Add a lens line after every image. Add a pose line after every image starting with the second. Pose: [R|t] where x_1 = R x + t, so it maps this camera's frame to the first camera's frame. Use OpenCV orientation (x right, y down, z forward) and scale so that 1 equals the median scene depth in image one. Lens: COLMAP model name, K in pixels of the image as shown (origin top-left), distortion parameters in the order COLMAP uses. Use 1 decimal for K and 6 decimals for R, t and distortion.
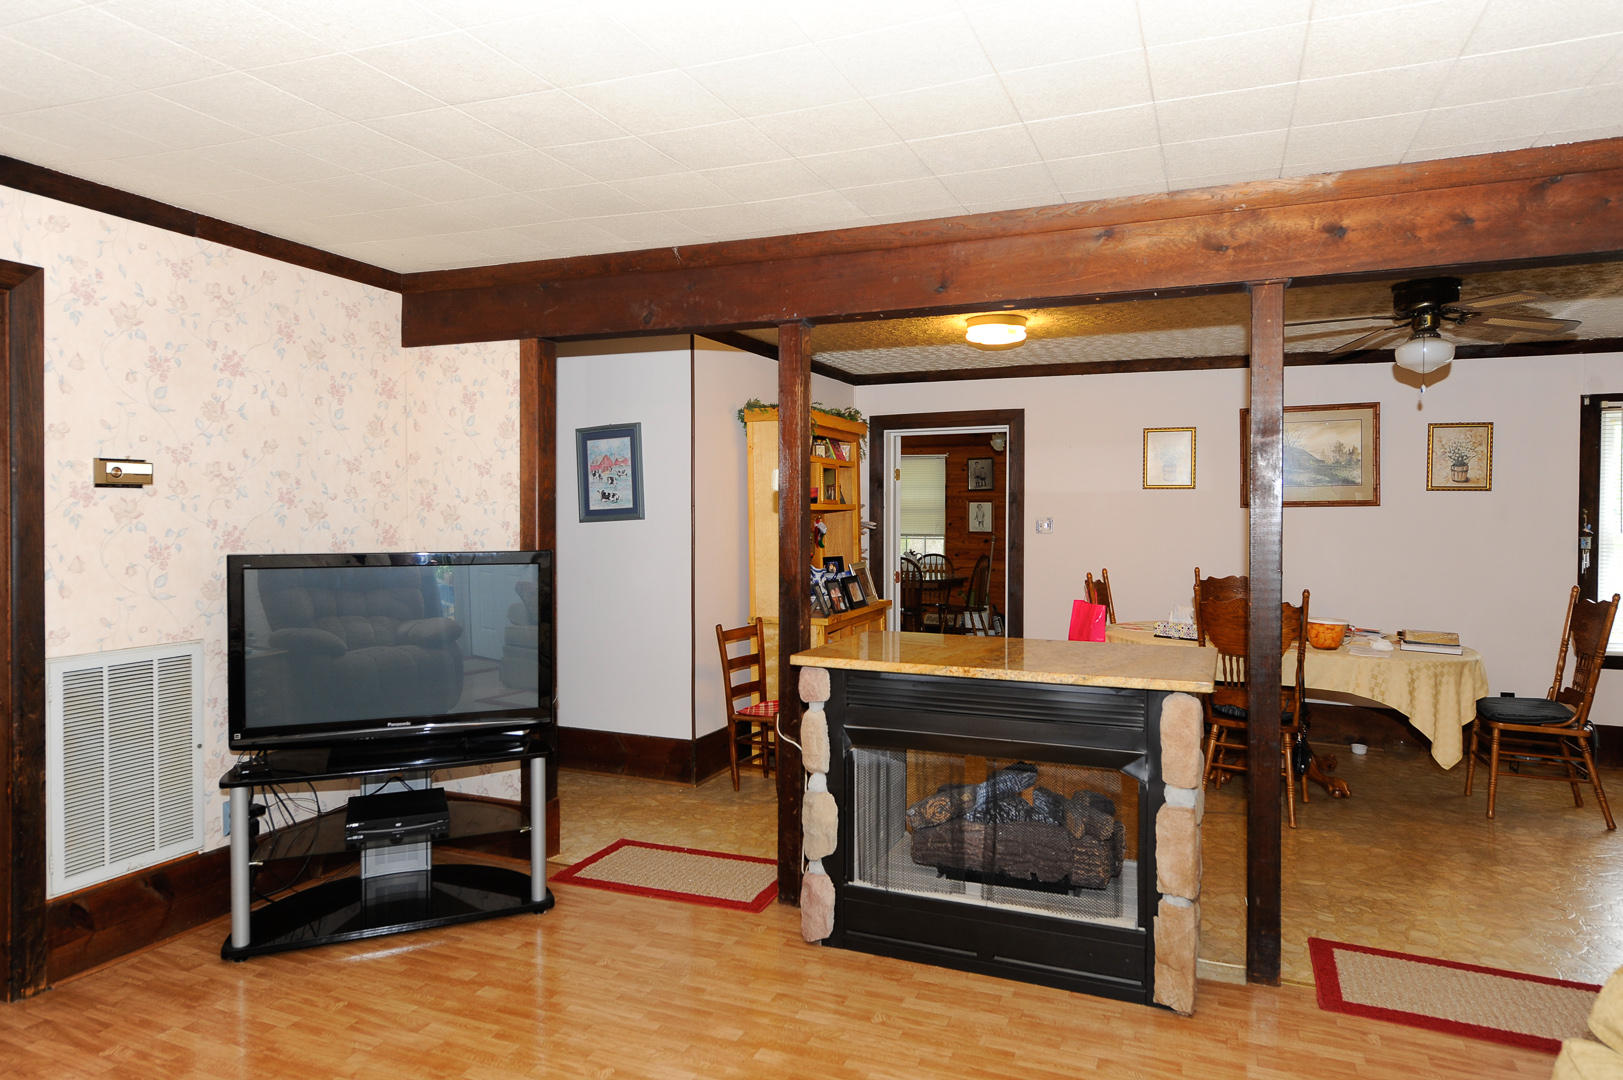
lens RADIAL K [[1007.4, 0, 857.7], [0, 1007.4, 520.5], [0, 0, 1]] dist [0.006874, -0.000378]
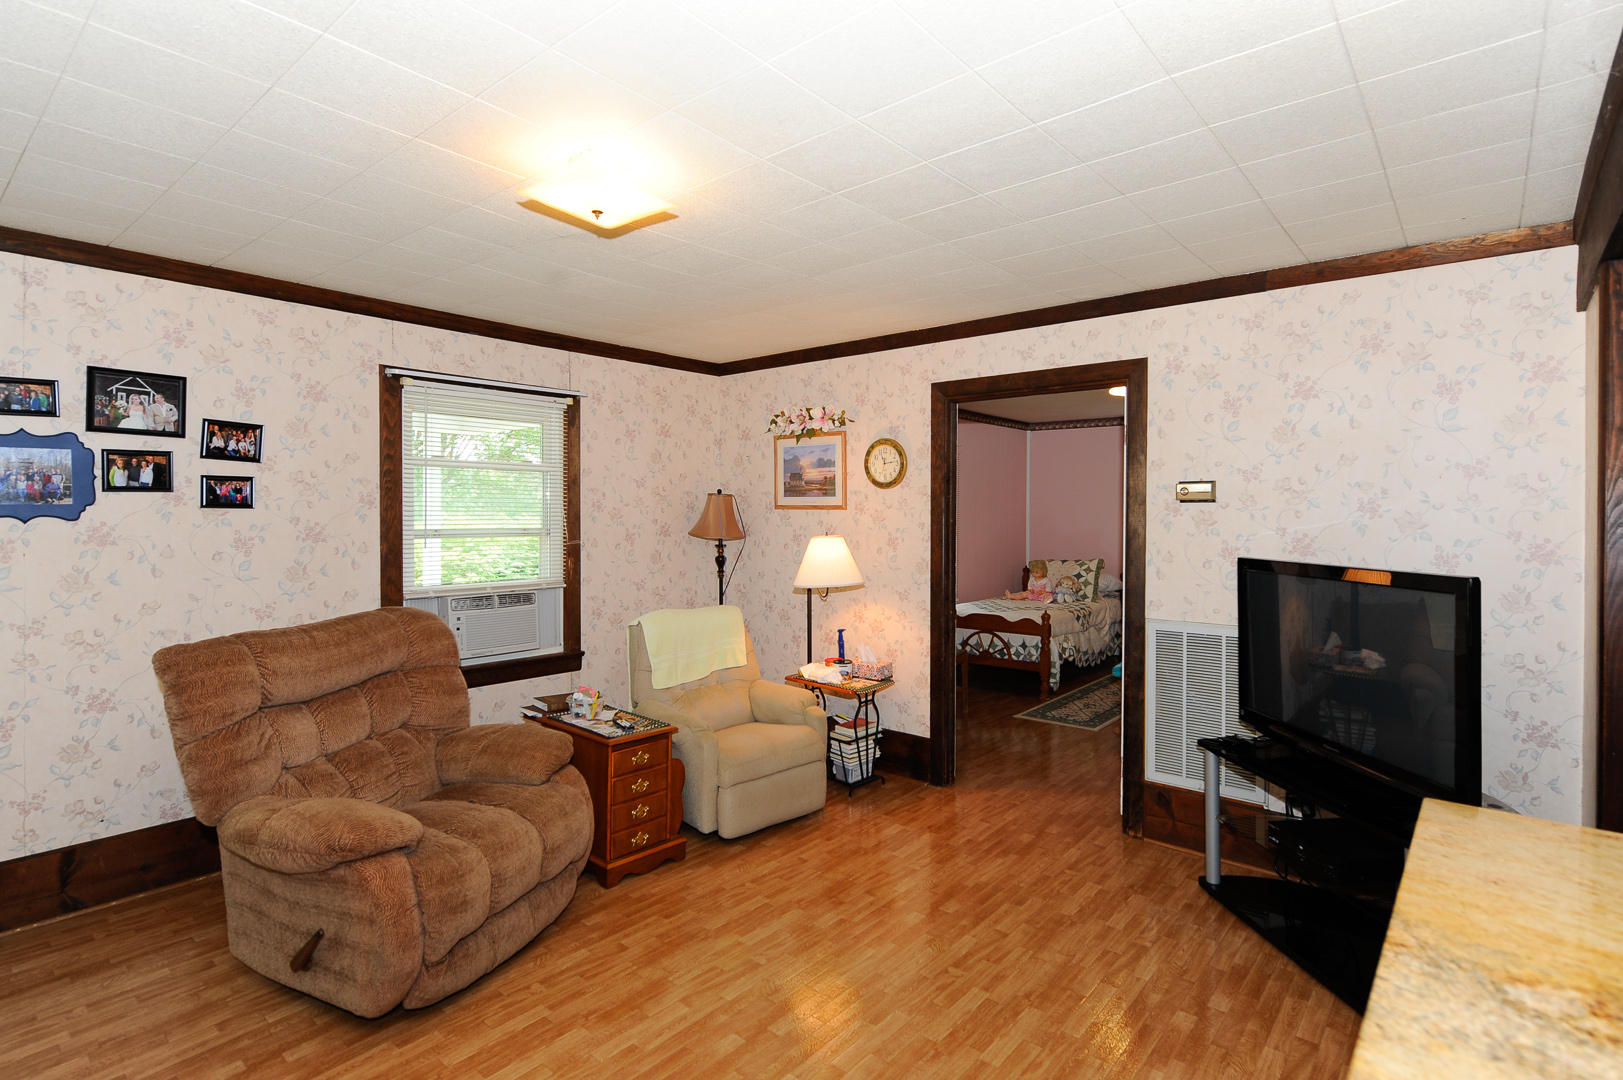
lens RADIAL K [[790.3, 0, 818.9], [0, 790.3, 520.7], [0, 0, 1]] dist [0.002560, 0.000014]
pose [[-0.340776, -0.011251, -0.940077, 0.440914], [-0.022817, 0.999733, -0.003694, 0.007281], [0.939868, 0.020191, -0.340941, 0.905102]]
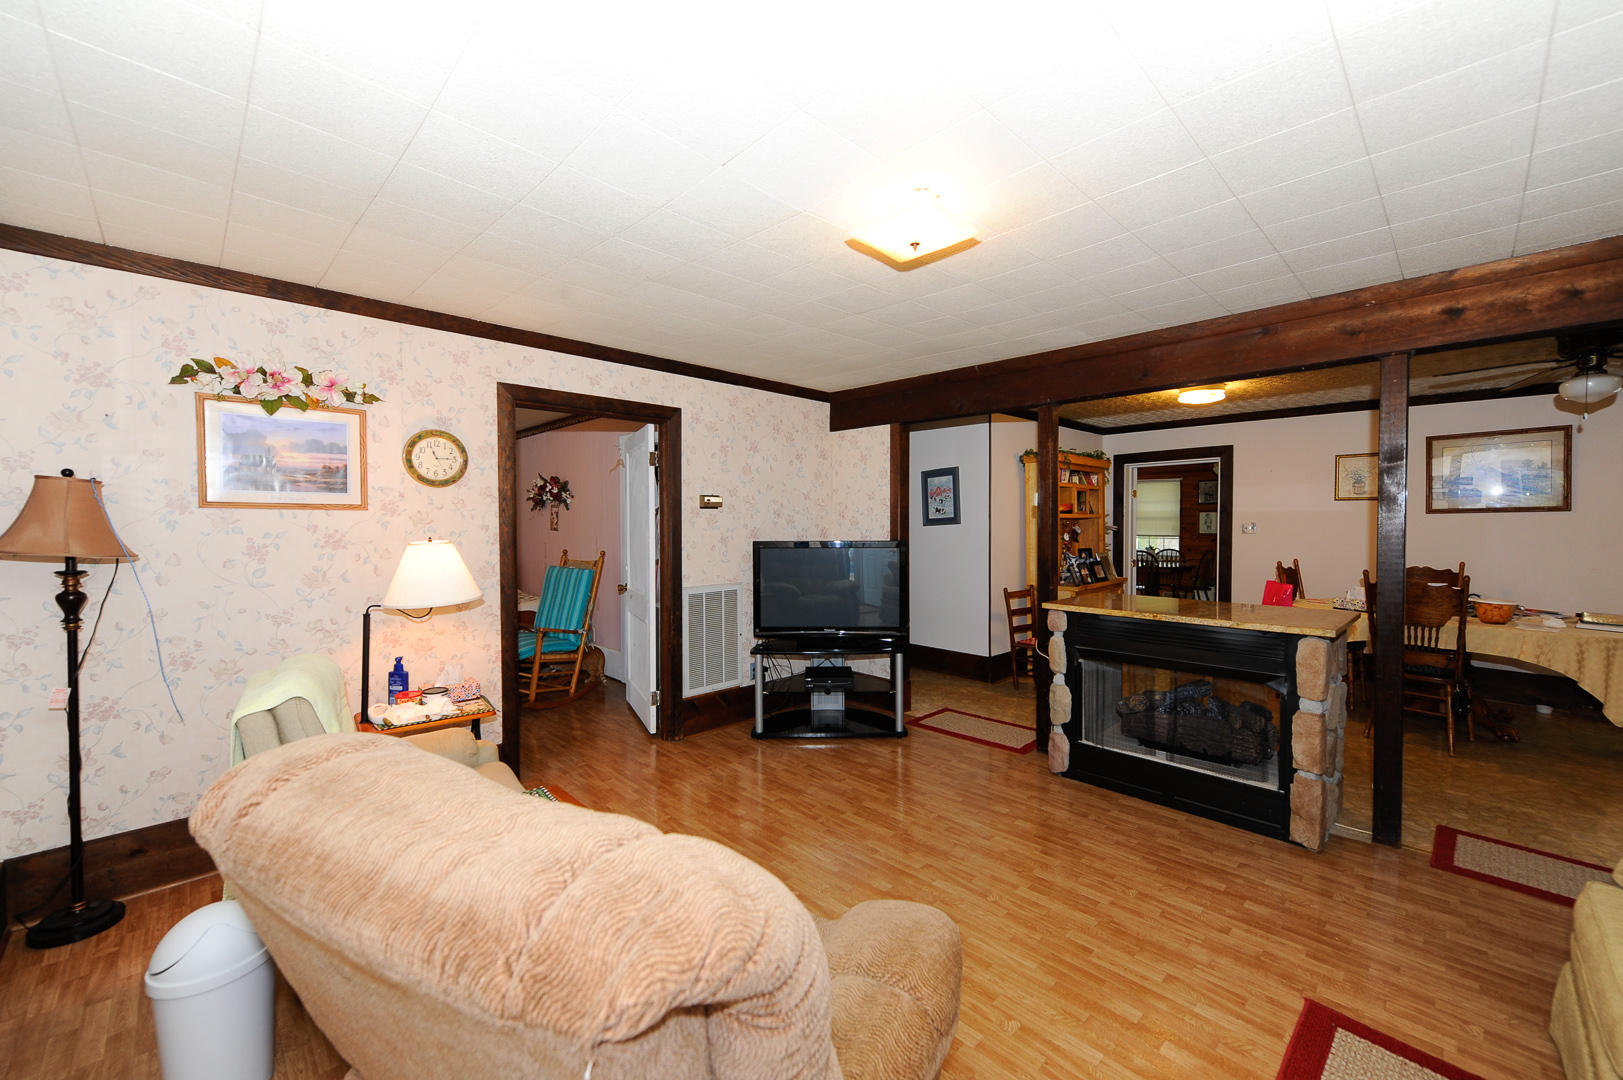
lens RADIAL K [[644.6, 0, 803.5], [0, 644.6, 538.1], [0, 0, 1]] dist [0.006721, -0.001896]
pose [[0.897253, 0.007877, -0.441447, 0.043622], [-0.000057, 0.999843, 0.017726, 0.005002], [0.441517, -0.015880, 0.897112, -0.127363]]
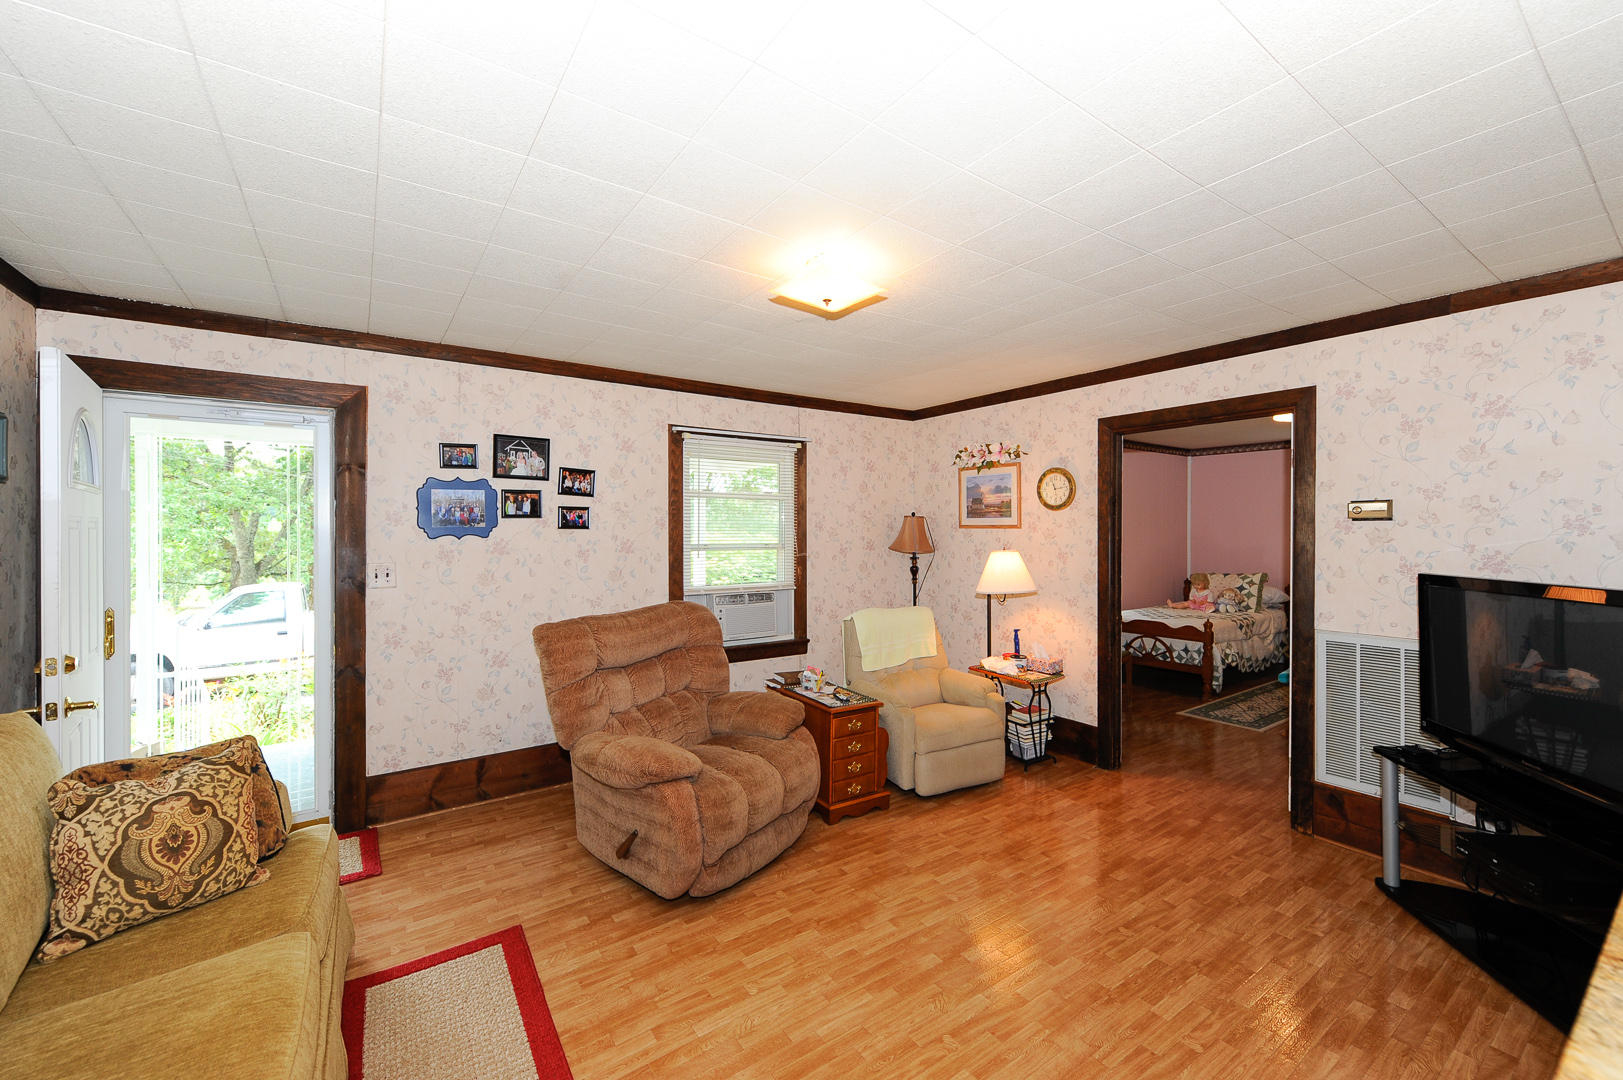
lens RADIAL K [[644.6, 0, 828.2], [0, 644.6, 533.8], [0, 0, 1]] dist [0.006721, -0.001896]
pose [[-0.562467, -0.016080, -0.826664, 0.456456], [-0.023112, 0.999726, -0.003721, 0.007144], [0.826497, 0.017013, -0.562684, 0.900511]]
